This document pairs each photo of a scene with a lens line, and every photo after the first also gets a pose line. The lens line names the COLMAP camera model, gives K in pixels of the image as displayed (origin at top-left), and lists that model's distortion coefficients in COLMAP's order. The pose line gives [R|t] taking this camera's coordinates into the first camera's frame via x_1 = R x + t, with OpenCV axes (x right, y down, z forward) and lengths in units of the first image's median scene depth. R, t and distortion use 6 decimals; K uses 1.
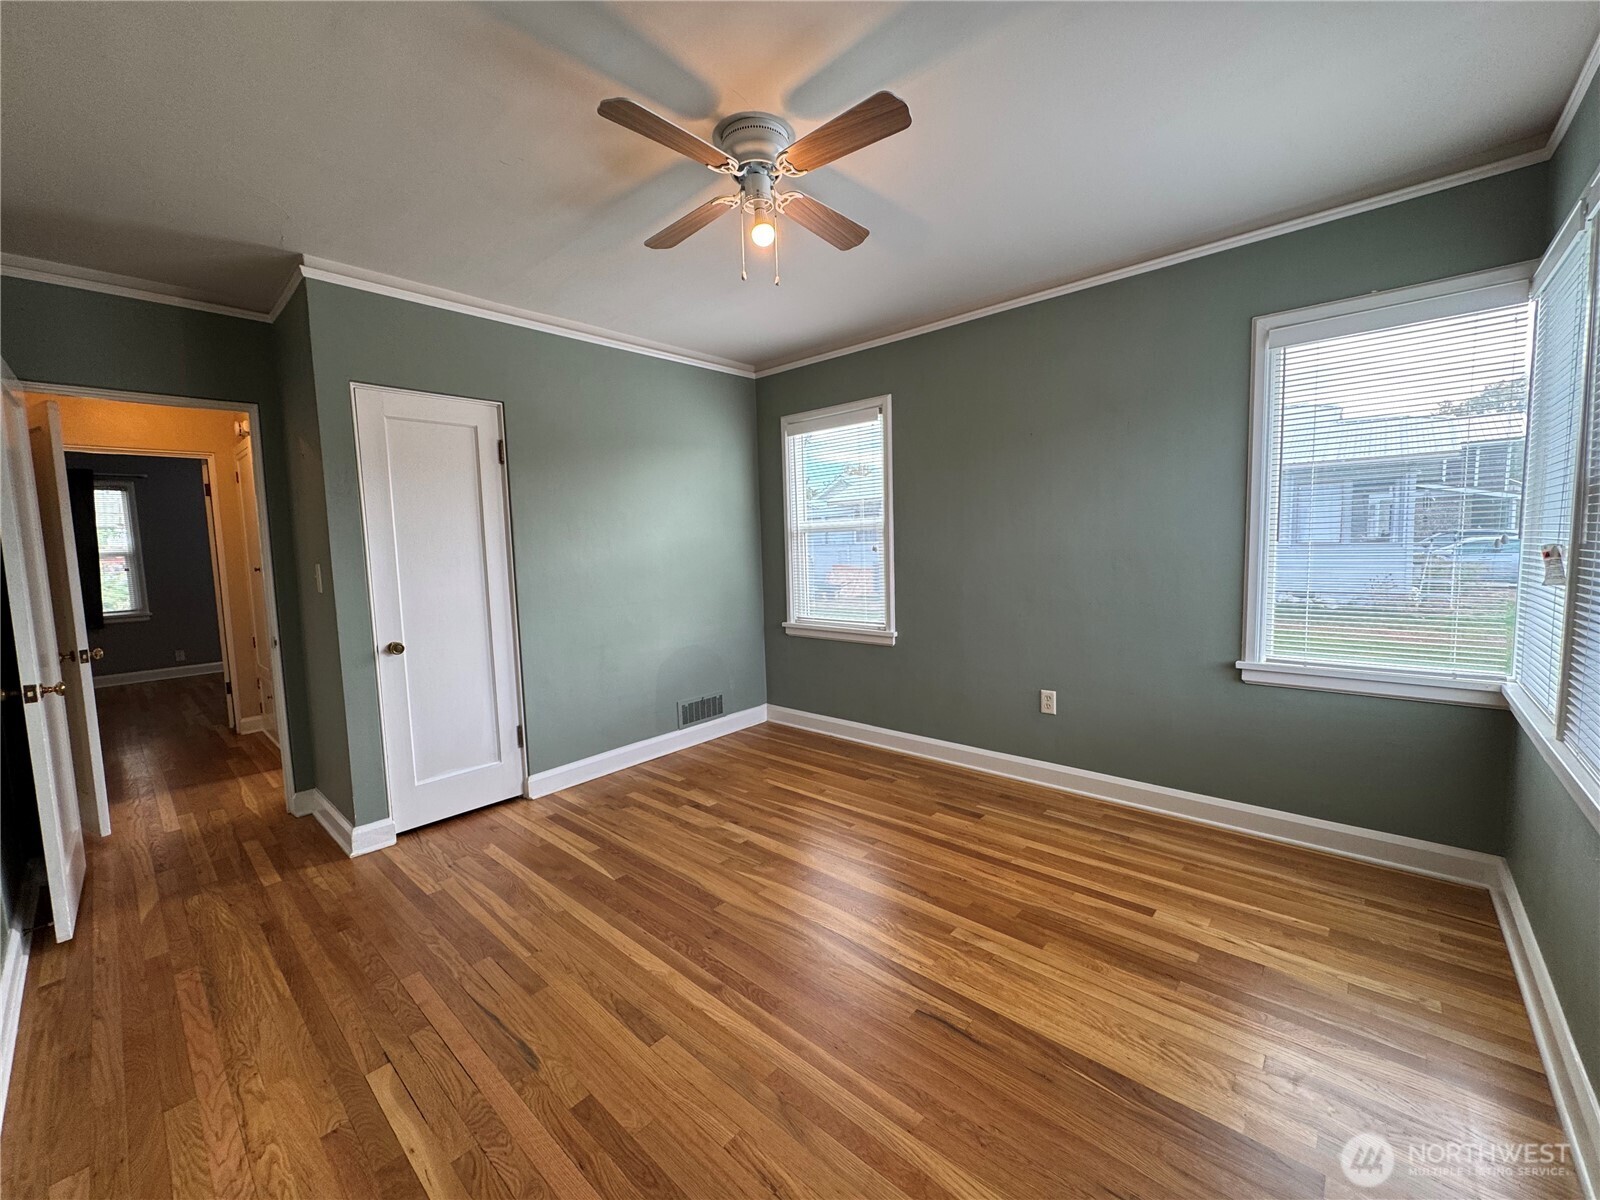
lens RADIAL K [[631.6, 0, 788.5], [0, 631.6, 599.5], [0, 0, 1]] dist [-0.001755, 0.000552]
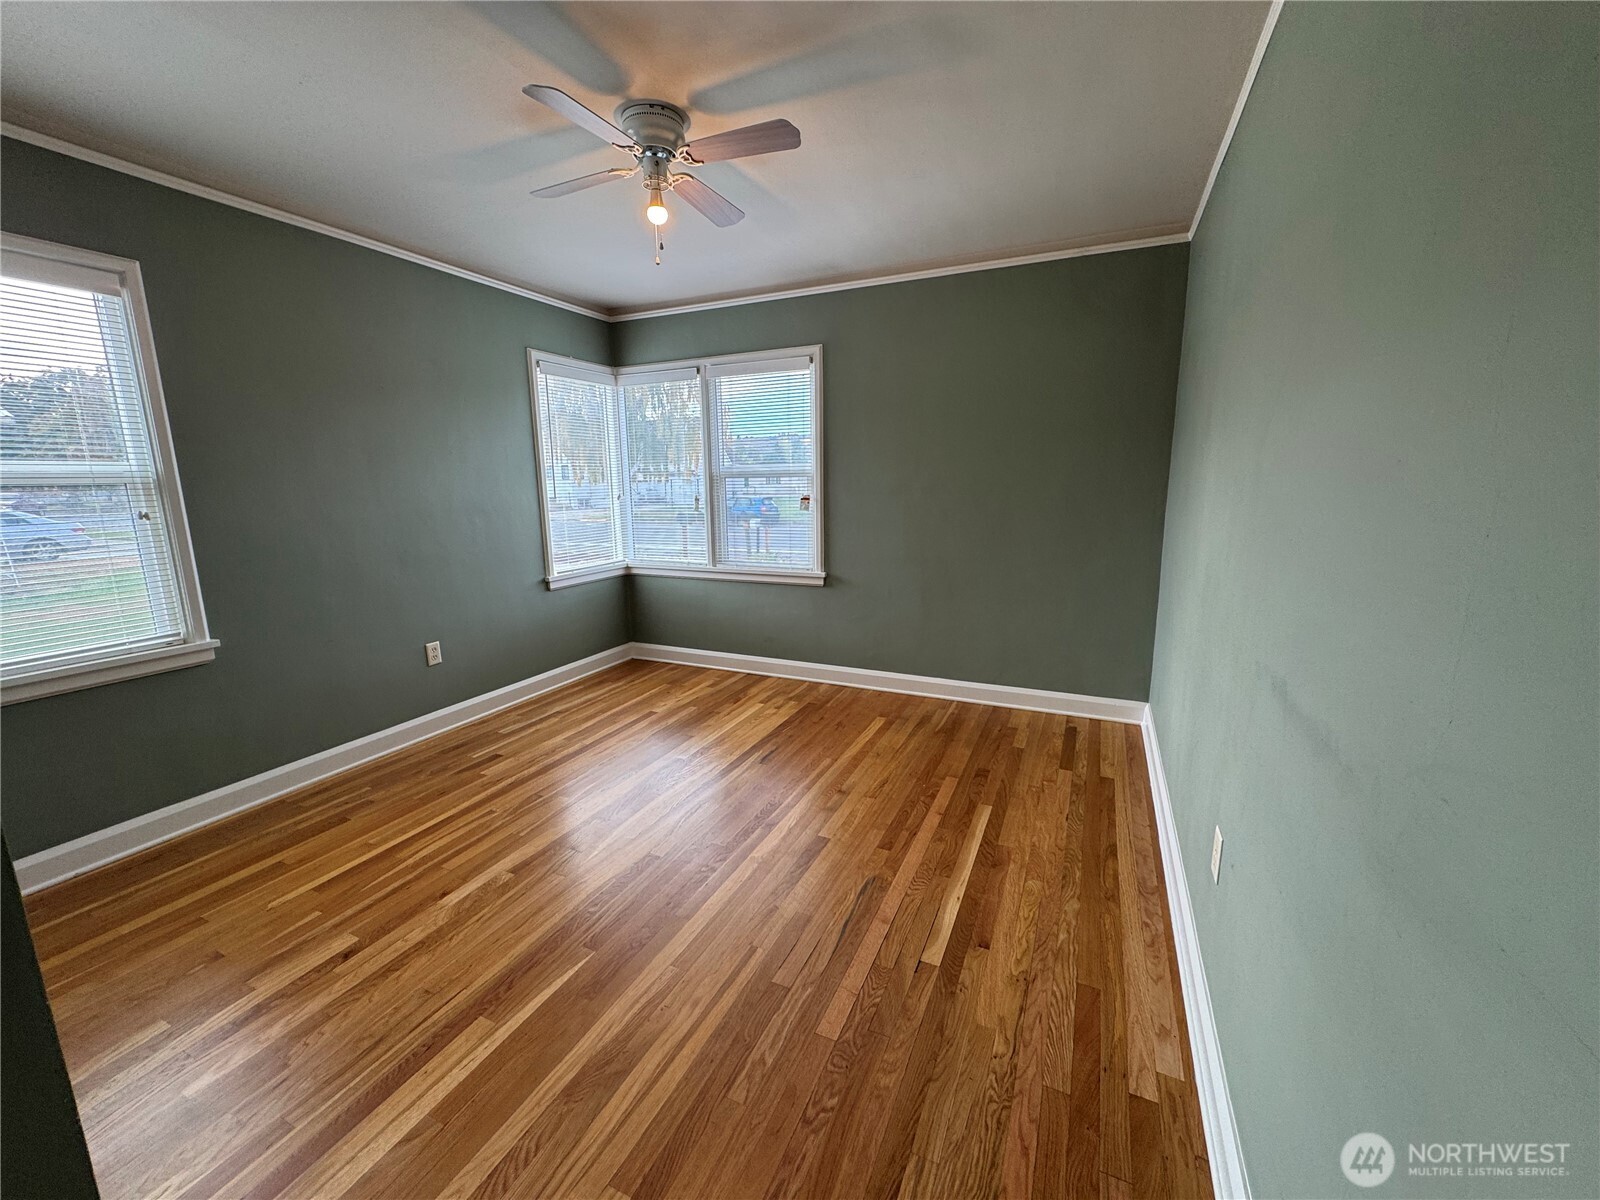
lens RADIAL K [[631.6, 0, 809.2], [0, 631.6, 596.0], [0, 0, 1]] dist [-0.001755, 0.000552]
pose [[-0.303779, -0.140116, 0.942383, -0.847687], [0.111317, 0.977132, 0.181166, -0.057639], [-0.946217, 0.159938, -0.281235, 0.776556]]
